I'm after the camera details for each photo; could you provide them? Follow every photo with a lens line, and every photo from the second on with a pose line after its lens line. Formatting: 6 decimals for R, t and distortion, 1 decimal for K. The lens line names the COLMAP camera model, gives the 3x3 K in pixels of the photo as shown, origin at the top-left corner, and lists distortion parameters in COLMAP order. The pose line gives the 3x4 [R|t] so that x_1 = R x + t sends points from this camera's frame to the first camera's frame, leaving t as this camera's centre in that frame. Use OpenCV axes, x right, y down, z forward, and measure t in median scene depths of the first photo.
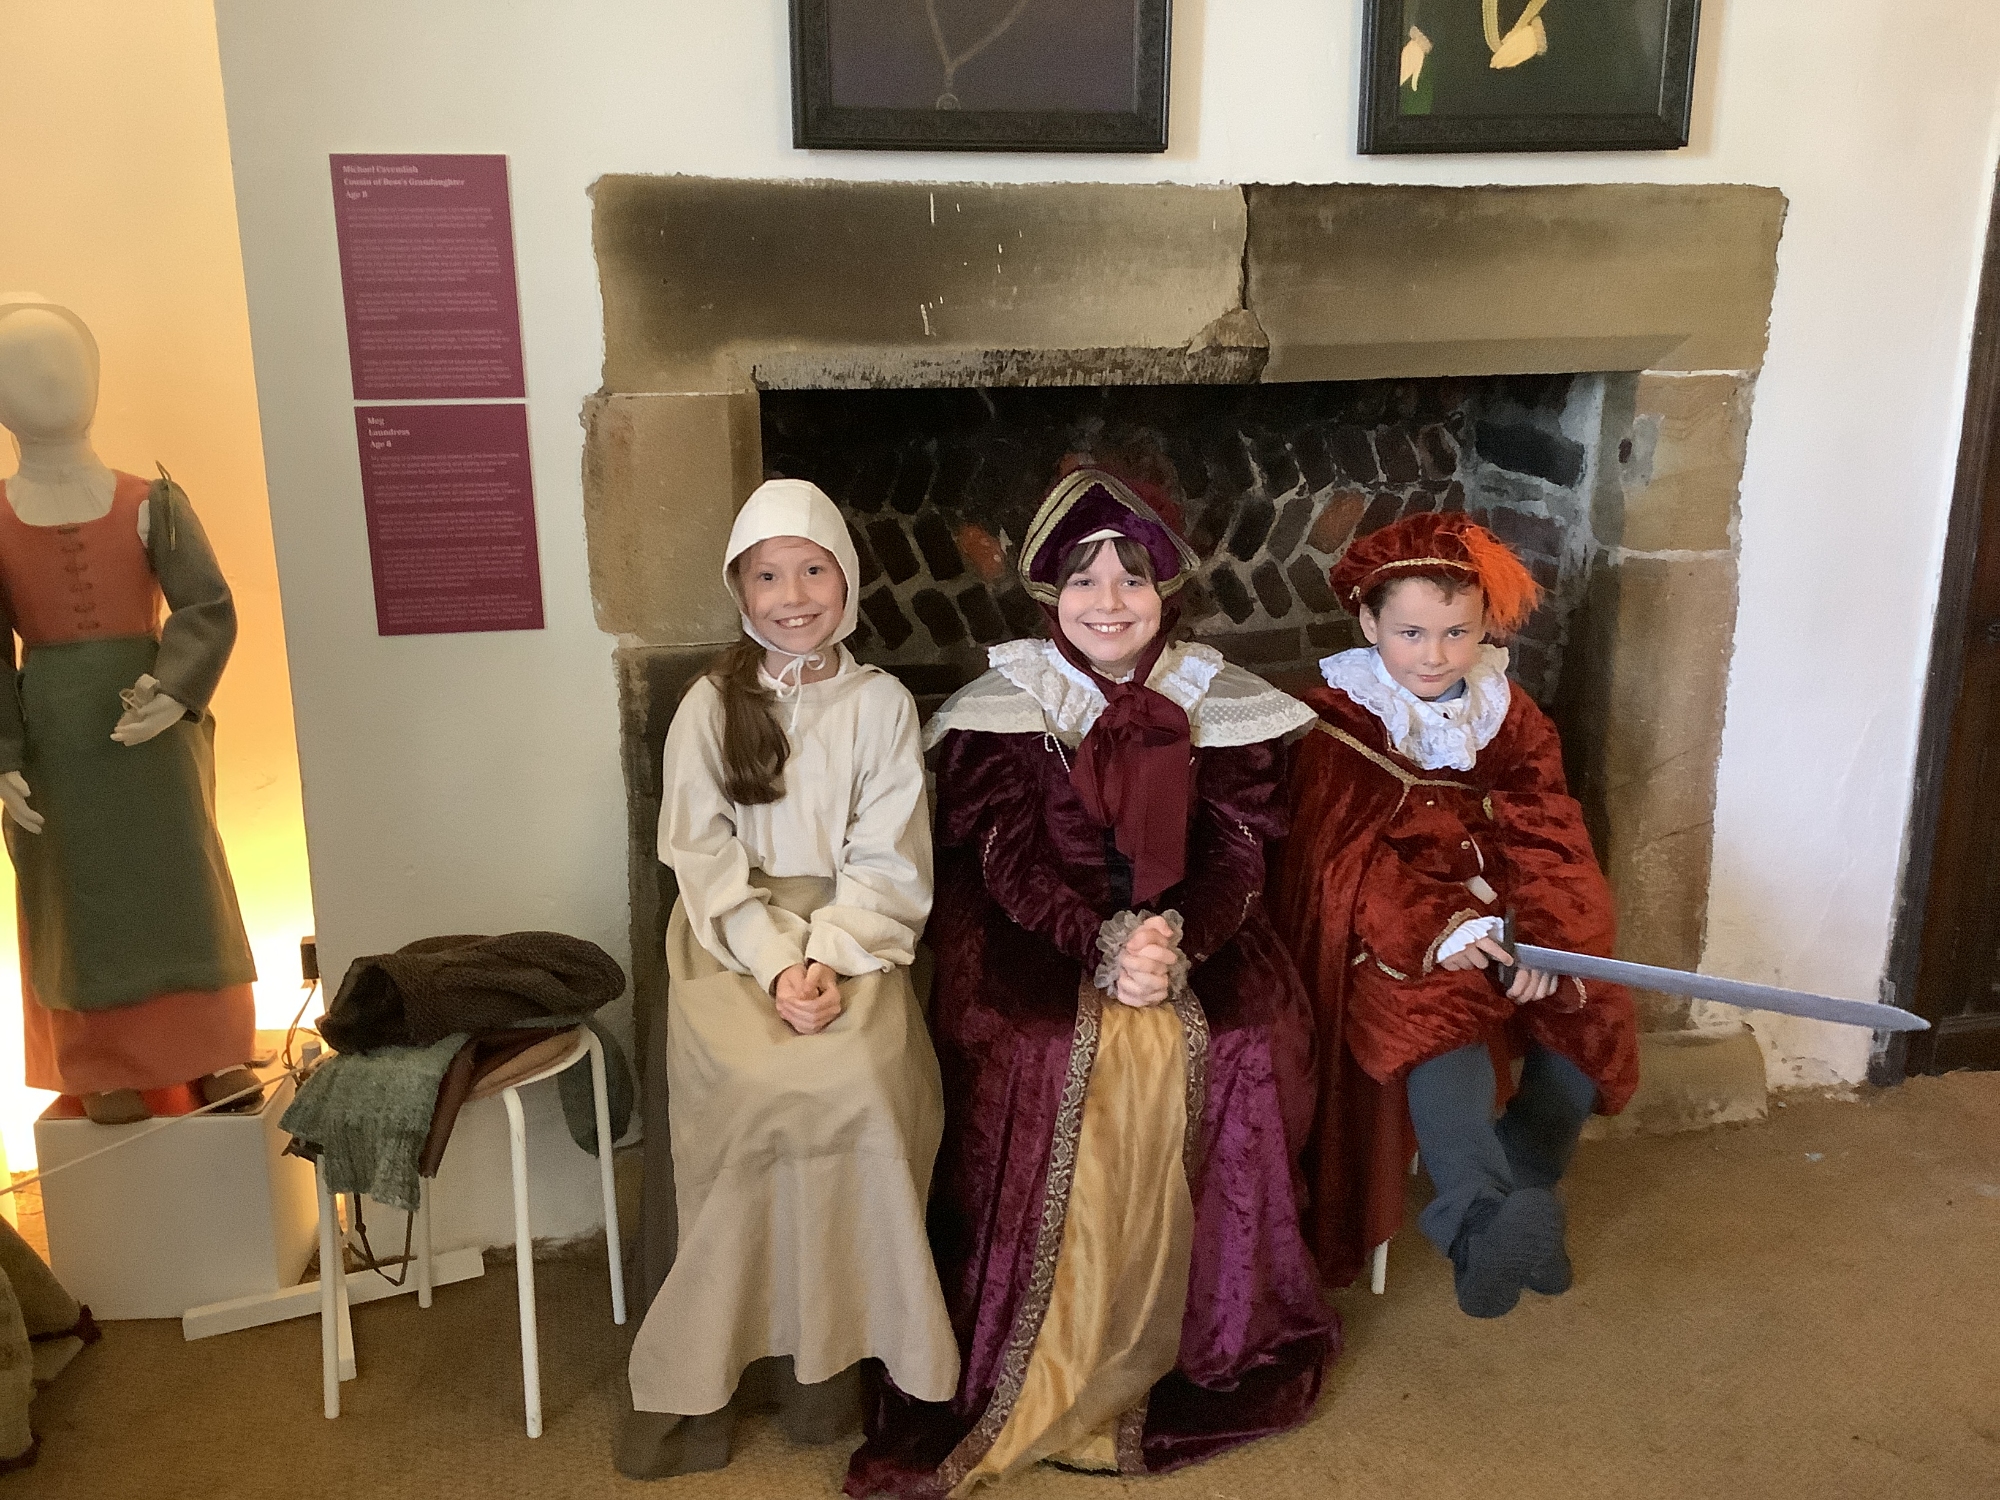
lens RADIAL K [[1801.3, 0, 1000.0], [0, 1801.3, 750.0], [0, 0, 1]] dist [0.147867, -0.279395]
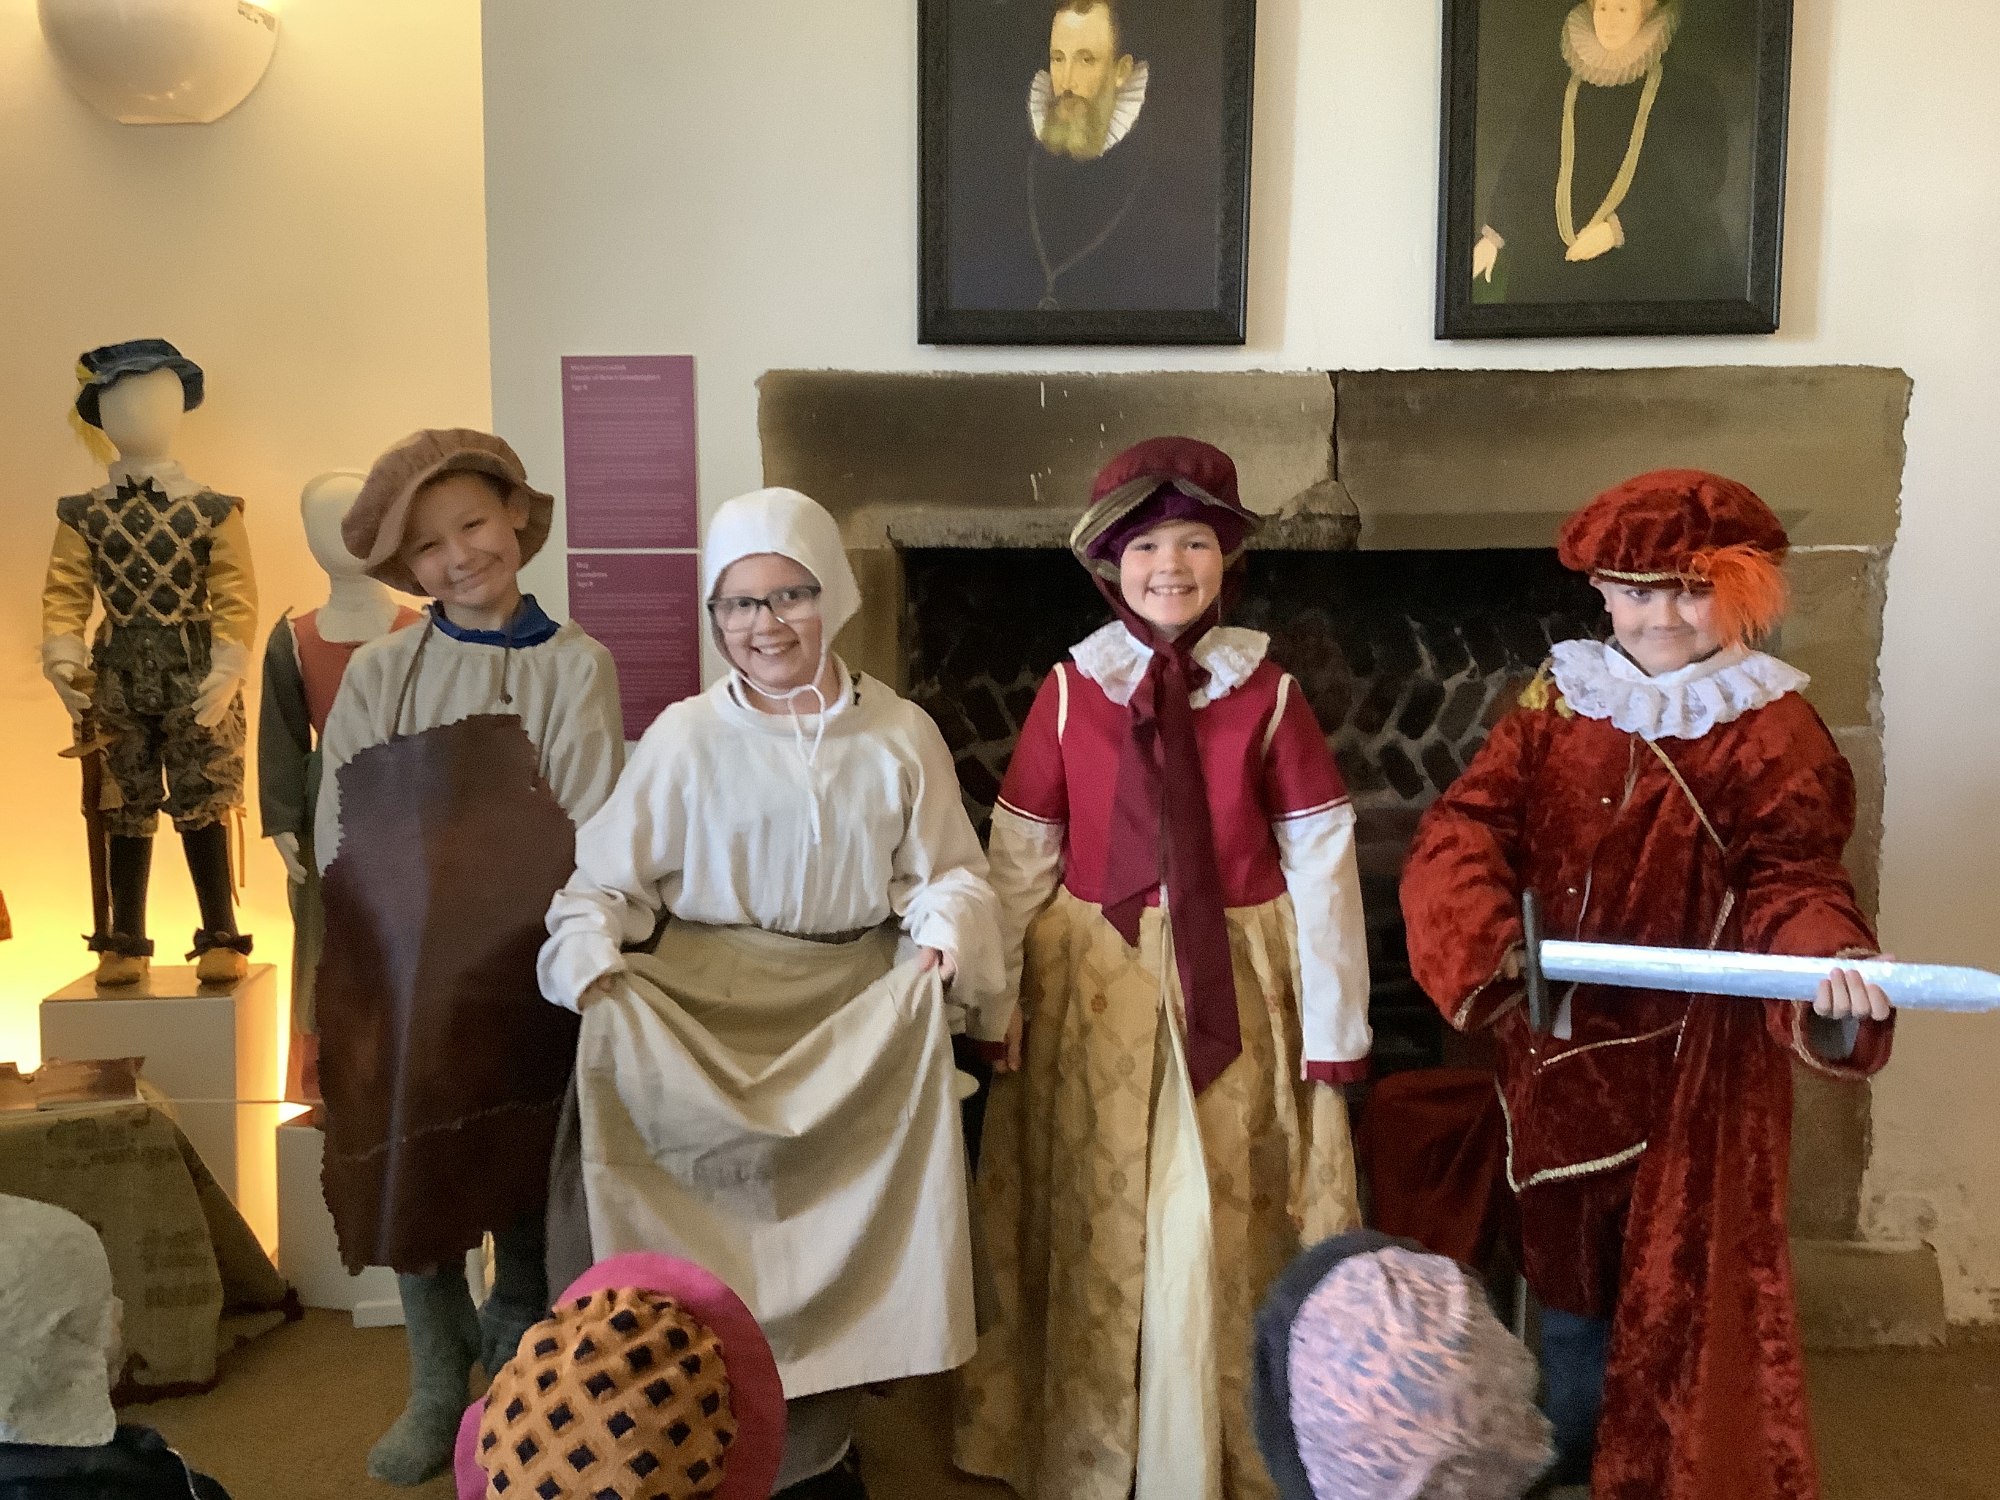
lens RADIAL K [[1801.3, 0, 1000.0], [0, 1801.3, 750.0], [0, 0, 1]] dist [0.147867, -0.279395]
pose [[0.958327, 0.033288, -0.283728, 0.254338], [-0.078557, 0.985606, -0.149702, 0.094928], [0.274661, 0.165752, 0.947147, -0.059910]]
